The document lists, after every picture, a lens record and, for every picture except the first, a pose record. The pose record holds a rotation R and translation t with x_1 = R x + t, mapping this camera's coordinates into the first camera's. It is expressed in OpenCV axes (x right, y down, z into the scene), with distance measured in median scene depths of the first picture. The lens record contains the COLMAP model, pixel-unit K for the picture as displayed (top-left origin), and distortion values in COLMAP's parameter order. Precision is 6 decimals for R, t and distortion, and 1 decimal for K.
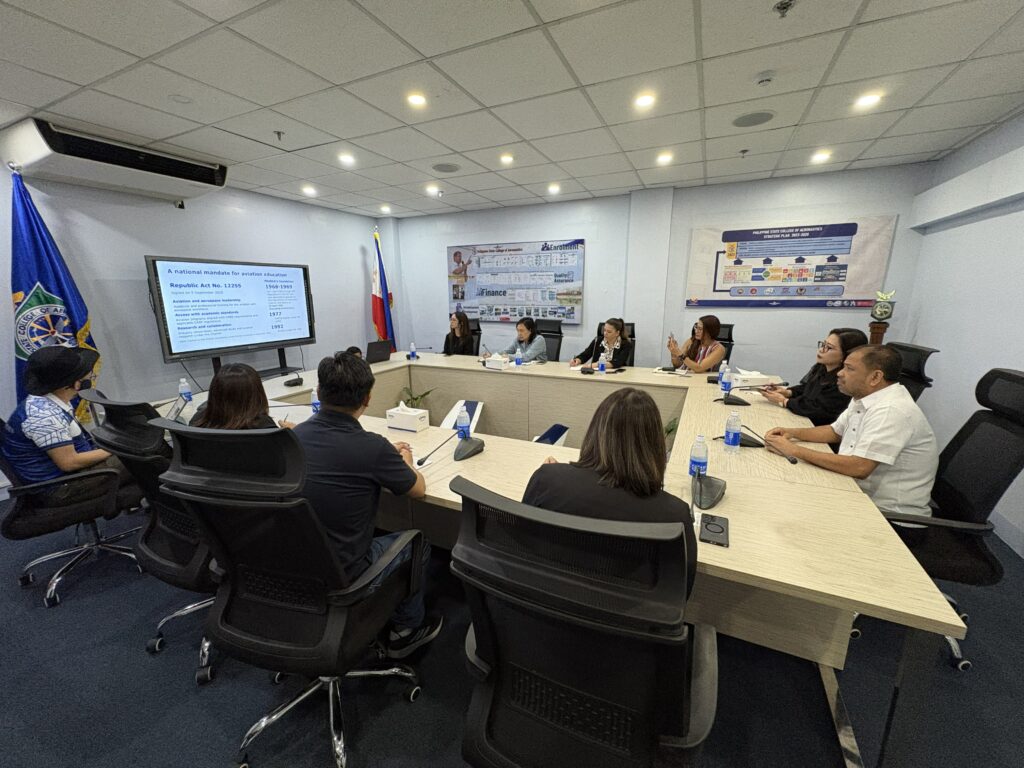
lens RADIAL K [[407.8, 0, 512.8], [0, 407.8, 383.0], [0, 0, 1]] dist [0.003193, 0.000840]
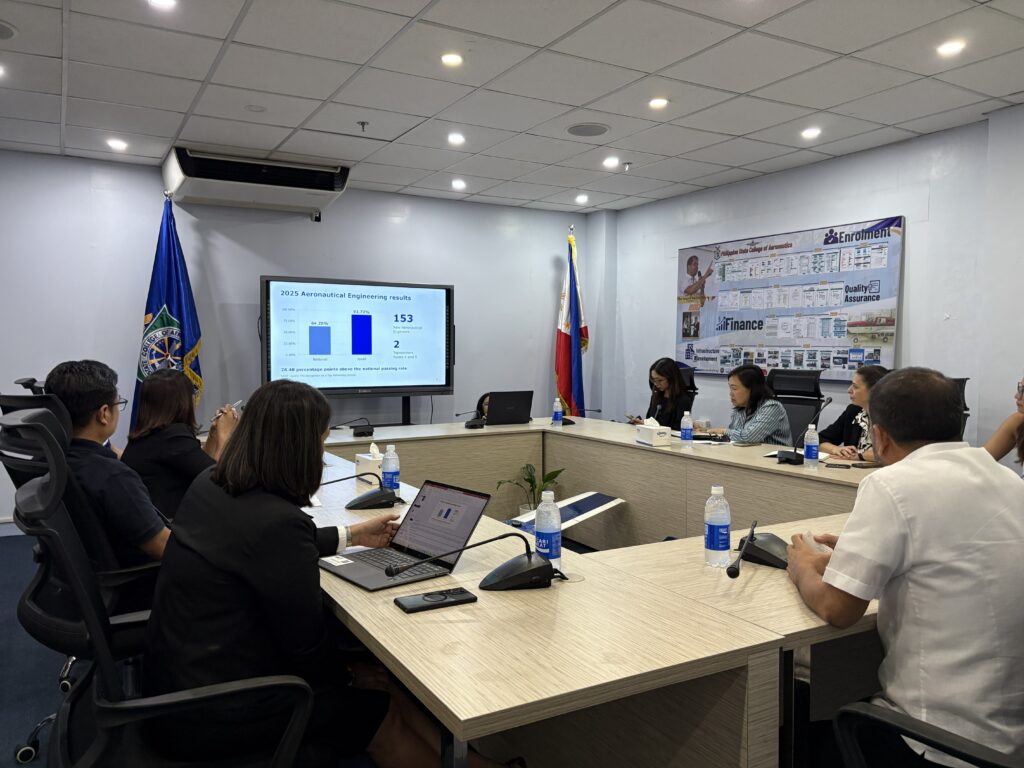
lens RADIAL K [[777.8, 0, 512.7], [0, 777.8, 388.3], [0, 0, 1]] dist [0.044623, -0.027252]
pose [[0.821831, 0.041998, -0.568182, 0.338214], [-0.135396, 0.983106, -0.123172, 0.039297], [0.553410, 0.178156, 0.813633, -0.013777]]
